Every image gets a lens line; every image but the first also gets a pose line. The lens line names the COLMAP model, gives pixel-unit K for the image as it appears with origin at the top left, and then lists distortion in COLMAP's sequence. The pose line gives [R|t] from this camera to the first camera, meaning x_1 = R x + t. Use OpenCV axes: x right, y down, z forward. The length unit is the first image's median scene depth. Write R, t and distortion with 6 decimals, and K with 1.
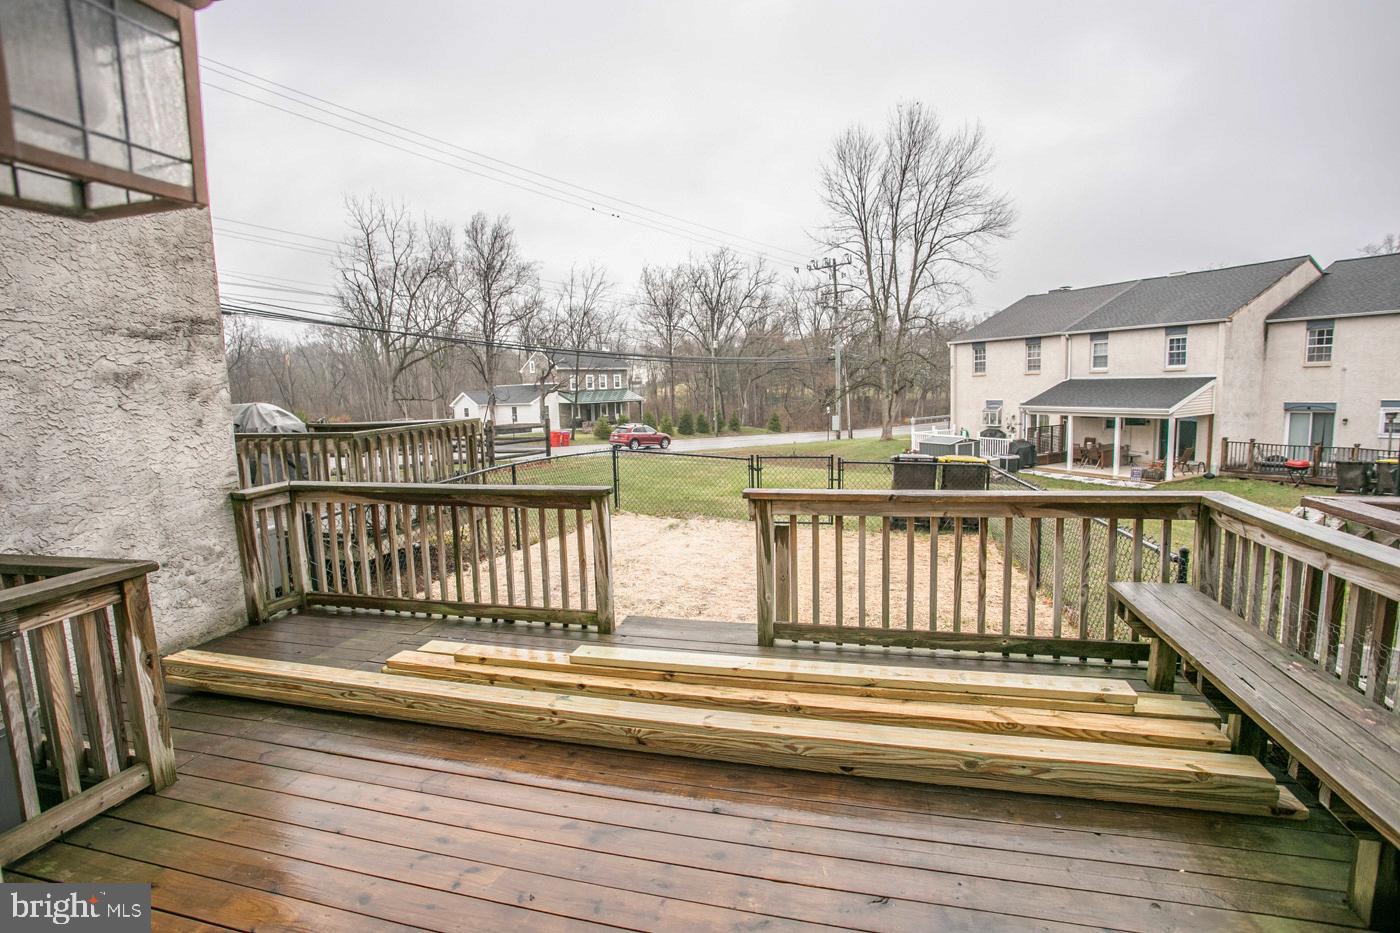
lens RADIAL K [[667.5, 0, 698.0], [0, 667.5, 461.3], [0, 0, 1]] dist [-0.053810, 0.021223]
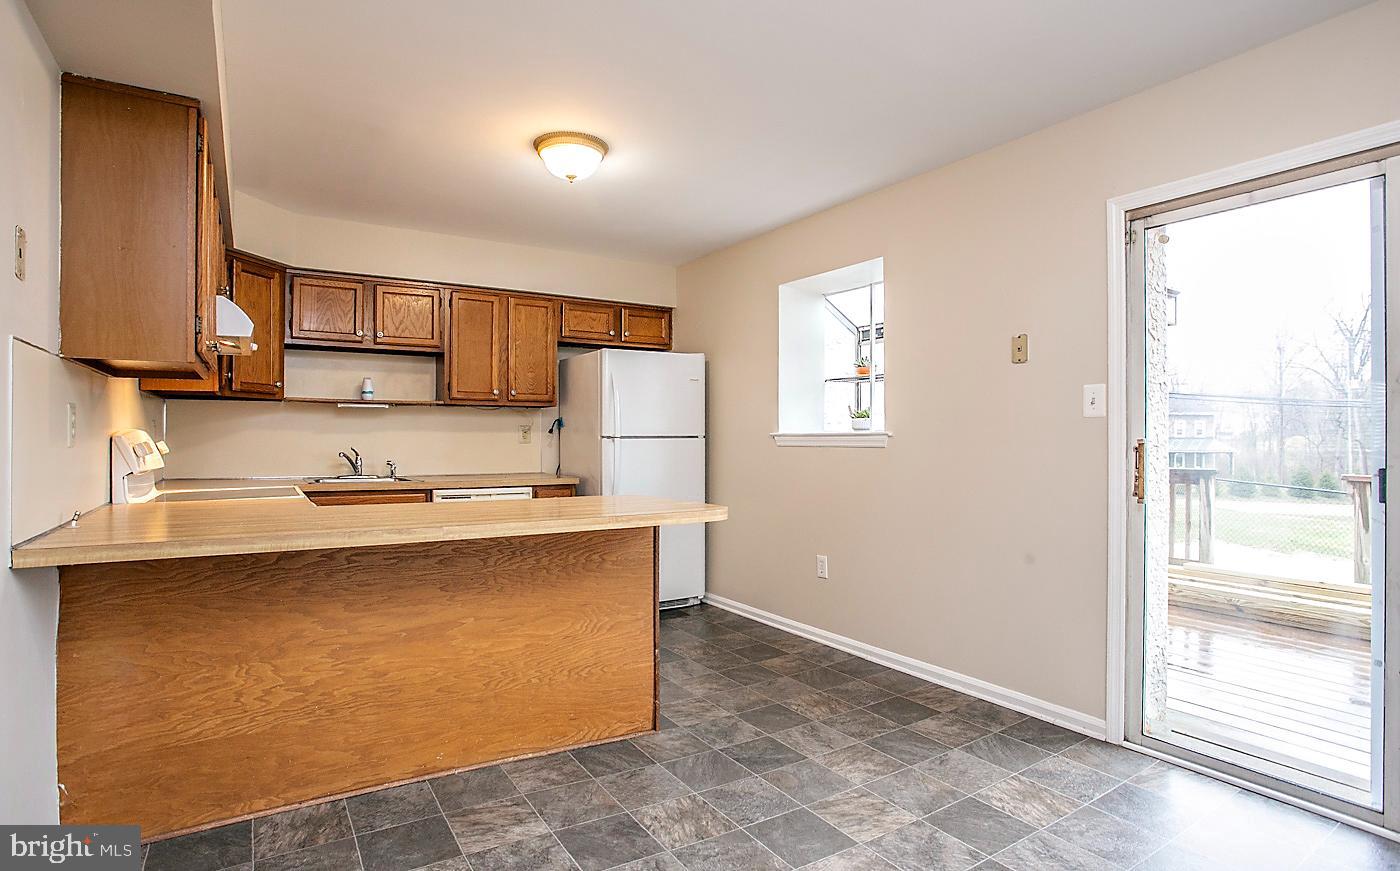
lens RADIAL K [[705.8, 0, 704.4], [0, 705.8, 438.4], [0, 0, 1]] dist [-0.002903, -0.000123]
pose [[0.747676, 0.033155, -0.663235, 0.008313], [-0.104974, 0.992096, -0.068745, 0.035456], [0.655714, 0.121022, 0.745247, -0.154379]]
